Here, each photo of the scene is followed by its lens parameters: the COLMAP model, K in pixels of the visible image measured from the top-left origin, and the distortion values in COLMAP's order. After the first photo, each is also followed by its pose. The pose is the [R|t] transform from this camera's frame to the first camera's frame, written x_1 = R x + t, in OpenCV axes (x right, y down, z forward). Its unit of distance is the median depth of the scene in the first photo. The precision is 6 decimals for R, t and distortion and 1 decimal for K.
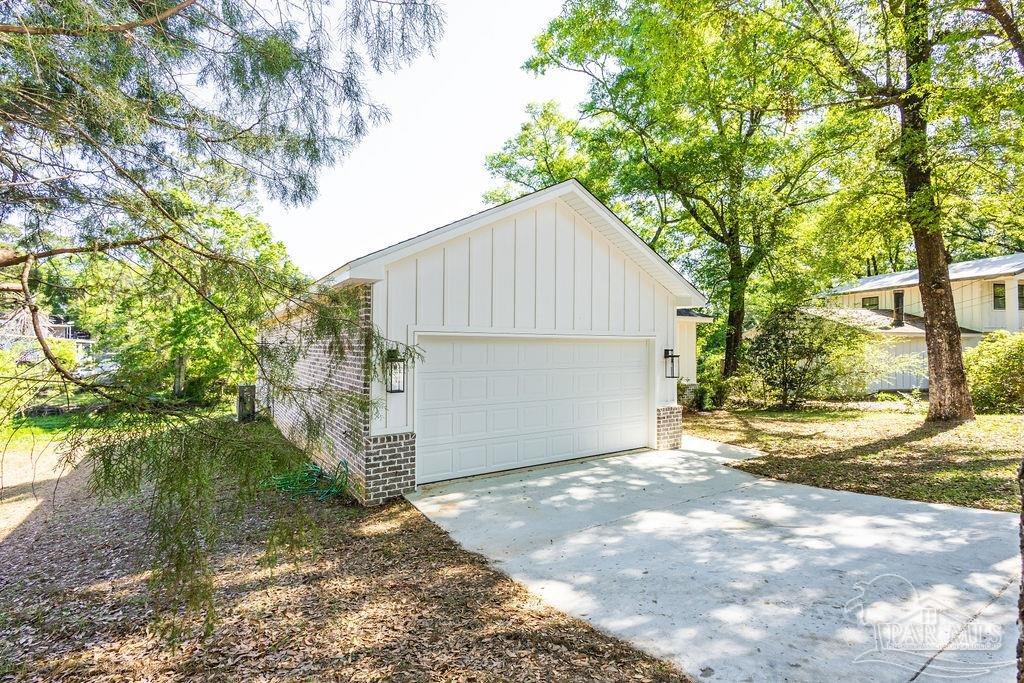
lens RADIAL K [[470.5, 0, 511.2], [0, 470.5, 338.1], [0, 0, 1]] dist [0.017487, -0.006509]
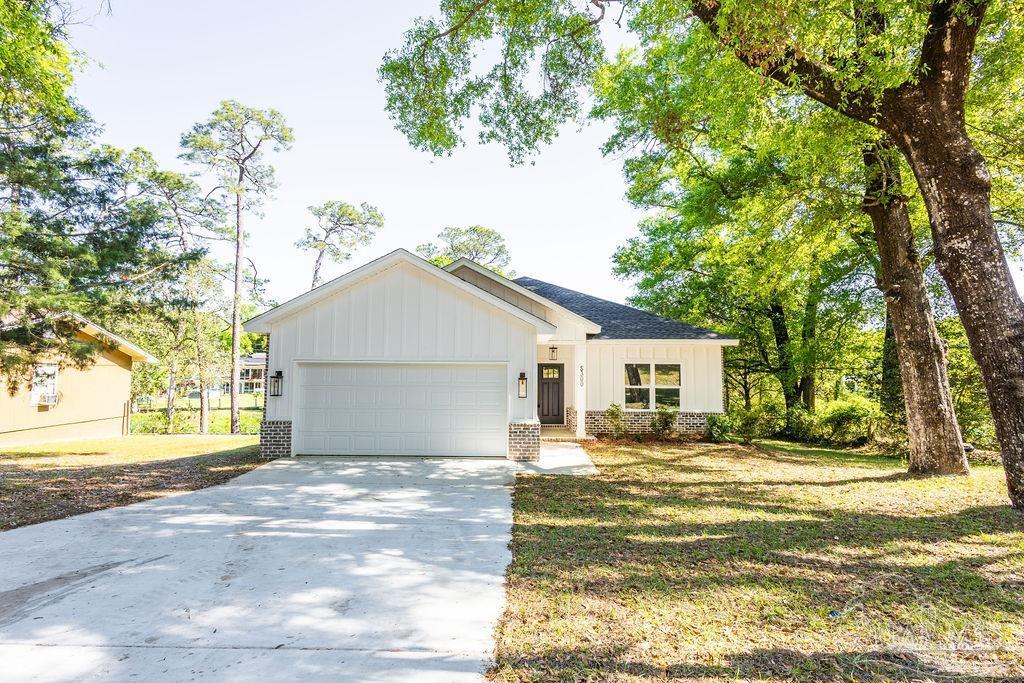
lens RADIAL K [[470.5, 0, 511.2], [0, 470.5, 338.1], [0, 0, 1]] dist [0.017487, -0.006509]
pose [[0.842170, -0.026322, -0.538569, 0.789622], [0.003068, 0.999026, -0.044029, -0.004869], [0.539203, 0.035428, 0.841431, 0.028297]]
